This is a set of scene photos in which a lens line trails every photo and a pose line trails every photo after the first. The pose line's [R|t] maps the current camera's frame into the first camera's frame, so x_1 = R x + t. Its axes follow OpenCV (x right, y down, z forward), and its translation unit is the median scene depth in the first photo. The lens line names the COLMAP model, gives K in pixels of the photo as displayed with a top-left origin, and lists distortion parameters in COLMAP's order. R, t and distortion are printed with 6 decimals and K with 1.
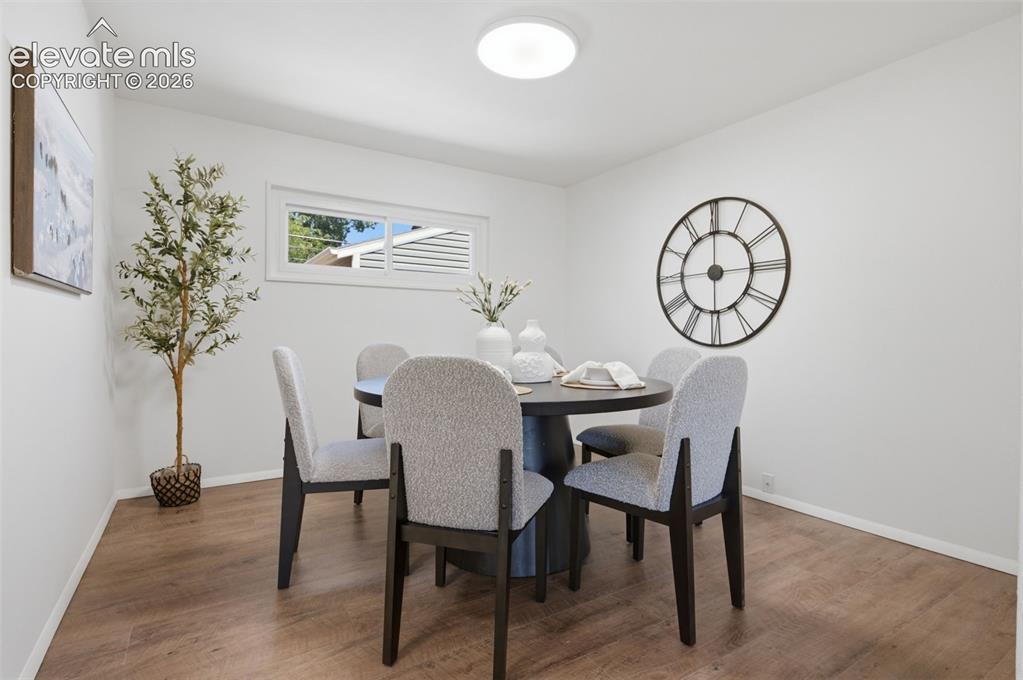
lens RADIAL K [[500.2, 0, 510.2], [0, 500.2, 333.9], [0, 0, 1]] dist [-0.003719, -0.000273]
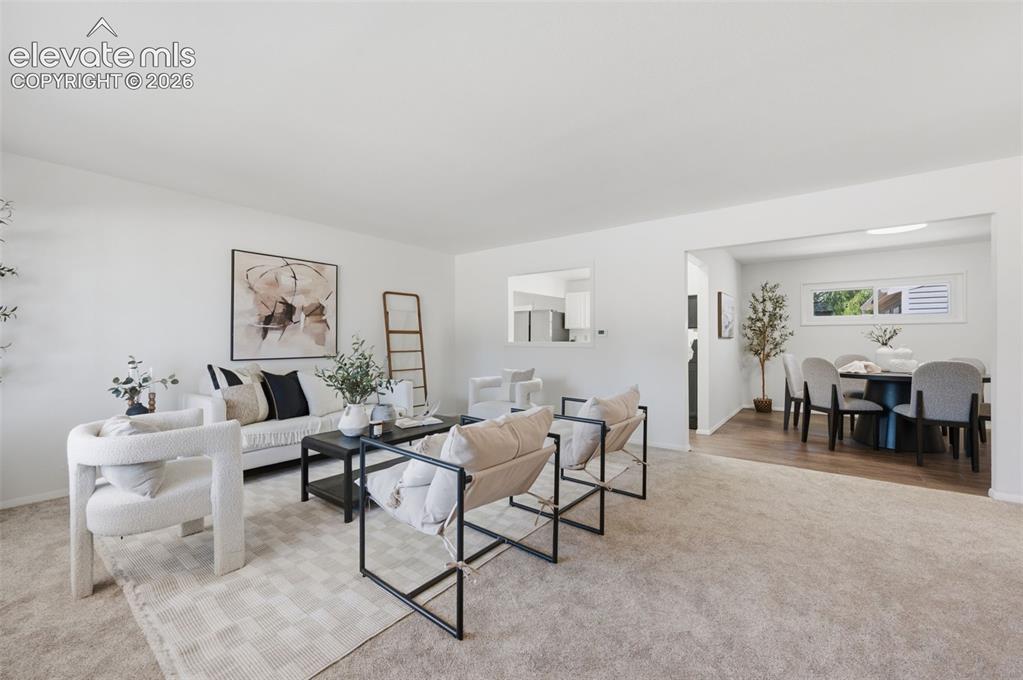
lens RADIAL K [[414.0, 0, 511.5], [0, 414.0, 340.0], [0, 0, 1]] dist [-0.000169, 0.000185]
pose [[0.357435, -0.009650, -0.933888, 0.950053], [-0.001287, 0.999941, -0.010825, -0.022433], [0.933937, 0.005071, 0.357402, -1.080056]]
